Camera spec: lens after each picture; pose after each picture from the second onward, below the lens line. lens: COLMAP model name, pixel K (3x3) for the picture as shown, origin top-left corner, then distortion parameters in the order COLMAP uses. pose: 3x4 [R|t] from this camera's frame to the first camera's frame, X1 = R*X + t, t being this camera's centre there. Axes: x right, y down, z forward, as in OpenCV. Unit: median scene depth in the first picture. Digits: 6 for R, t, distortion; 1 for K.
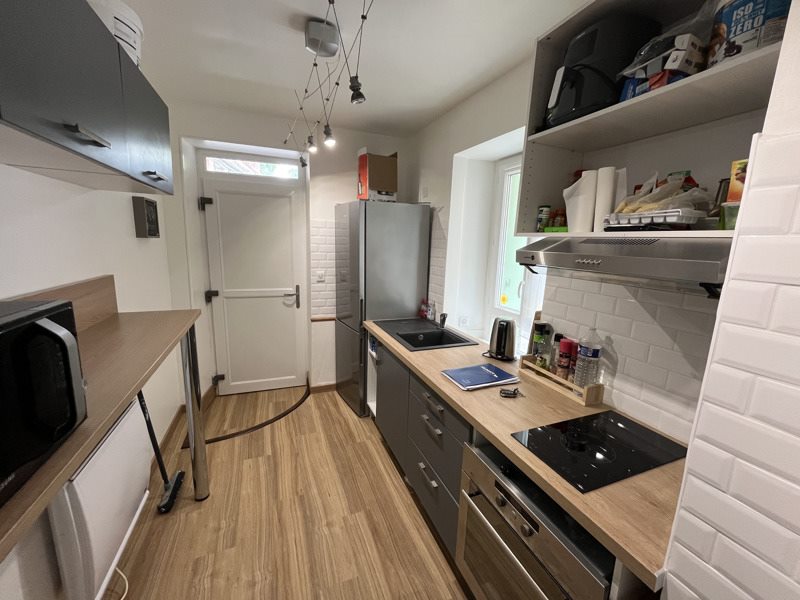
lens RADIAL K [[321.4, 0, 399.4], [0, 321.4, 299.2], [0, 0, 1]] dist [-0.008177, 0.001309]
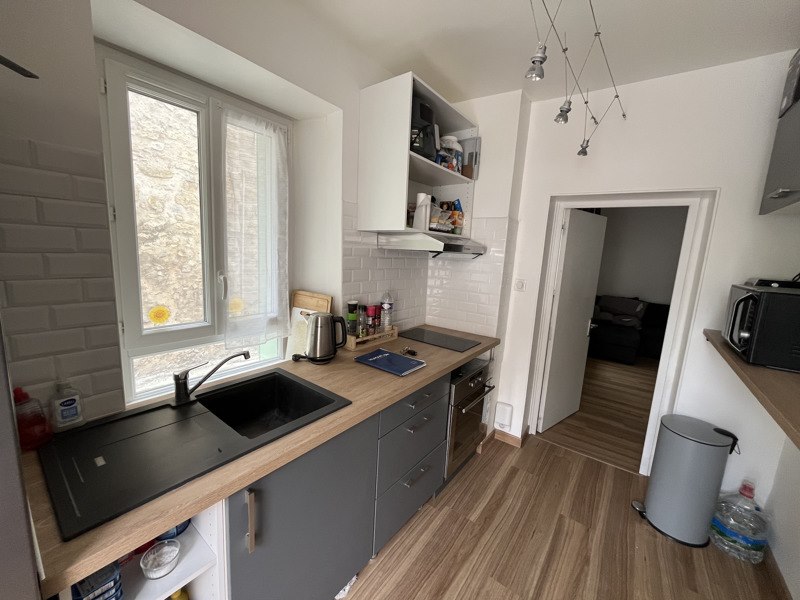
lens RADIAL K [[321.4, 0, 399.9], [0, 321.4, 297.8], [0, 0, 1]] dist [-0.008177, 0.001309]
pose [[-0.505232, -0.195393, 0.840573, -0.627334], [0.078969, 0.959476, 0.270498, -0.247556], [-0.859363, 0.203043, -0.469328, 1.468655]]
